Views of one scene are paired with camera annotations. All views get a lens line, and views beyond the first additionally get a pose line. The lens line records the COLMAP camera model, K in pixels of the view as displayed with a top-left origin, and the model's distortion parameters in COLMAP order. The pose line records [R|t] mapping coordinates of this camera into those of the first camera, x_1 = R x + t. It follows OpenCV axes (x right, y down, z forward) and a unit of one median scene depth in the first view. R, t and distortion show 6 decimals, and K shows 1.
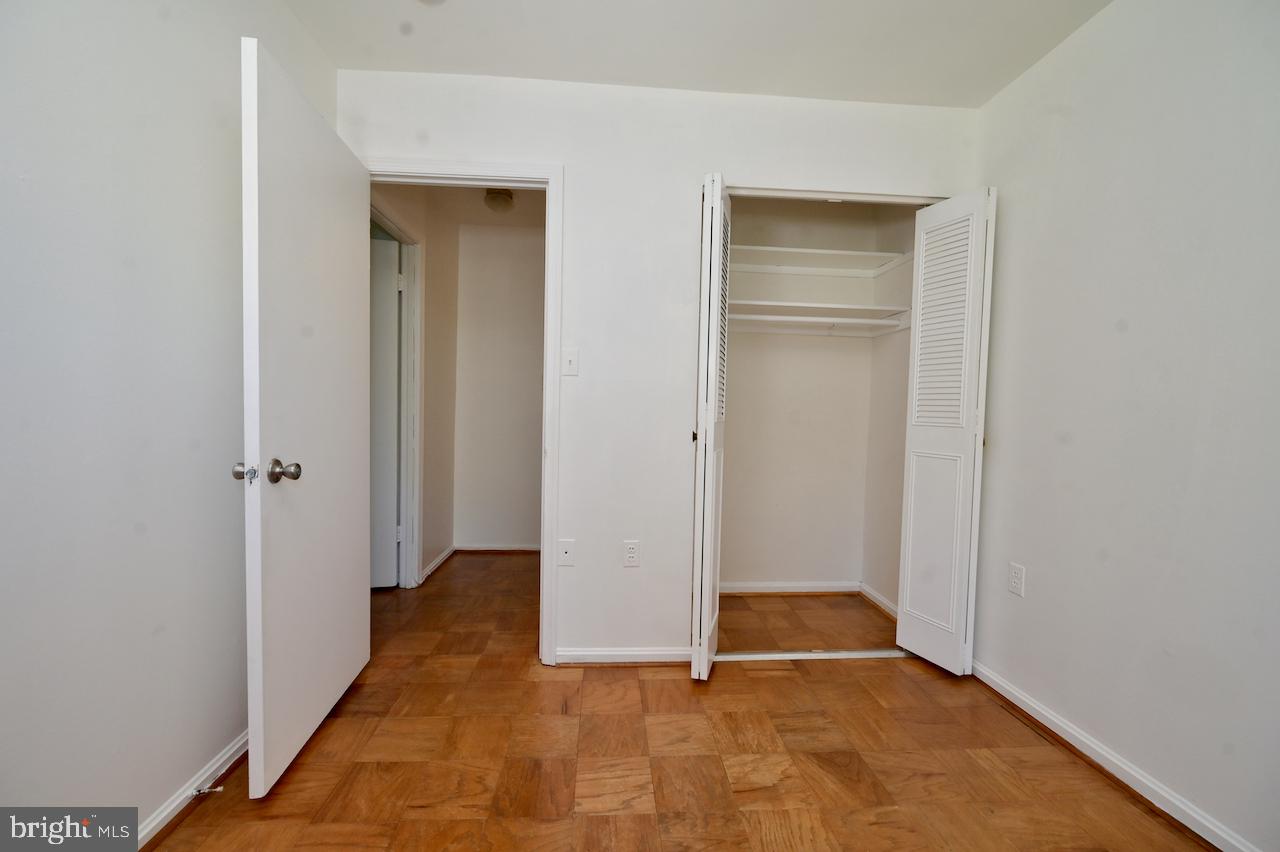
lens RADIAL K [[502.5, 0, 637.4], [0, 502.5, 426.3], [0, 0, 1]] dist [-0.000851, 0.000261]
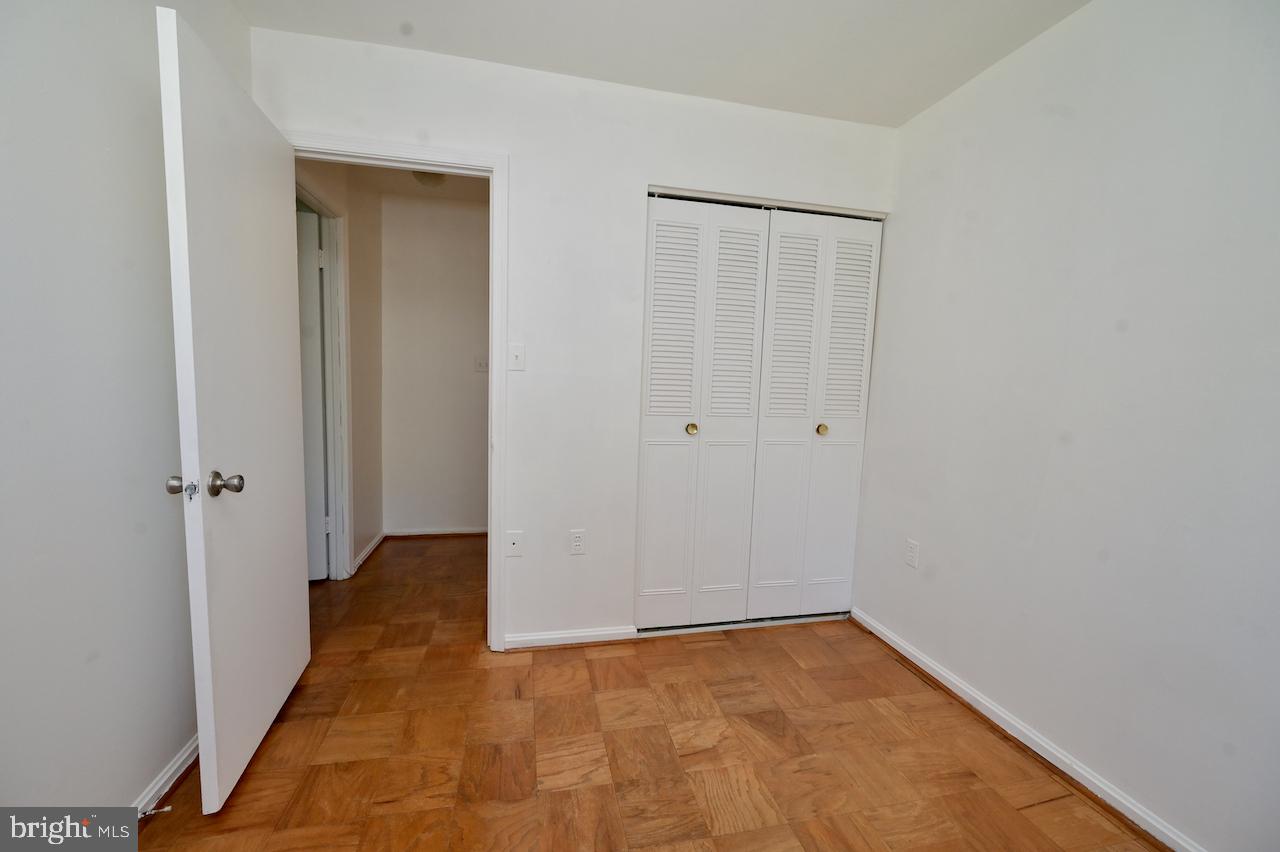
lens RADIAL K [[502.5, 0, 637.0], [0, 502.5, 424.0], [0, 0, 1]] dist [-0.000851, 0.000261]
pose [[0.988623, -0.002578, 0.150389, -0.065612], [-0.006582, 0.998154, 0.060376, -0.077458], [-0.150267, -0.060679, 0.986782, -0.047780]]
